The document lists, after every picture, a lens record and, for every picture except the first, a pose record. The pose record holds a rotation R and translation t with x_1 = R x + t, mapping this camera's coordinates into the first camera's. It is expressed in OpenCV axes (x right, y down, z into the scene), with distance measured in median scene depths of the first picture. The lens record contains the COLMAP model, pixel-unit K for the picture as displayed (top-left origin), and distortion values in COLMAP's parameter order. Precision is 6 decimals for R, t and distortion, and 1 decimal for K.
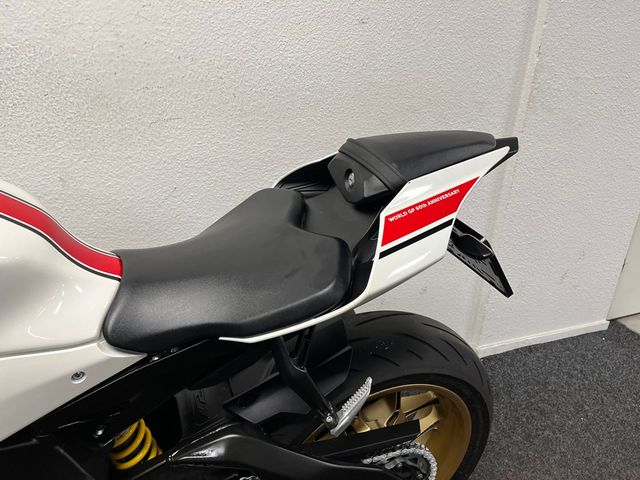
lens RADIAL K [[485.6, 0, 320.3], [0, 485.6, 237.1], [0, 0, 1]] dist [0.088674, -0.113609]
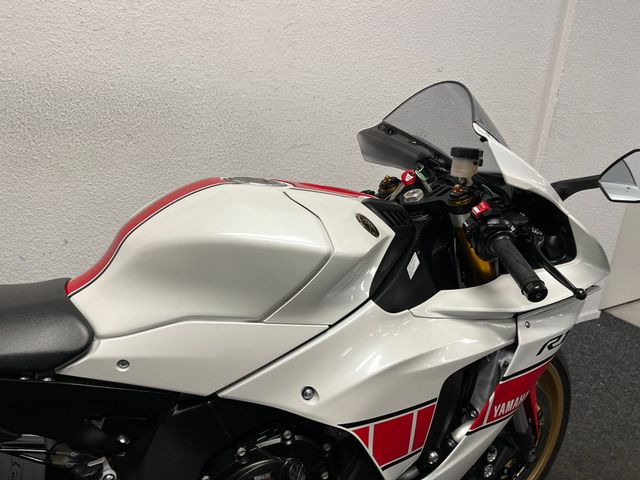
lens RADIAL K [[479.6, 0, 320.0], [0, 479.6, 240.0], [0, 0, 1]] dist [0.090473, -0.111005]
pose [[0.993039, -0.029301, 0.114081, -0.387419], [0.036664, 0.997340, -0.062991, 0.078540], [-0.111932, 0.066735, 0.991473, -0.205979]]
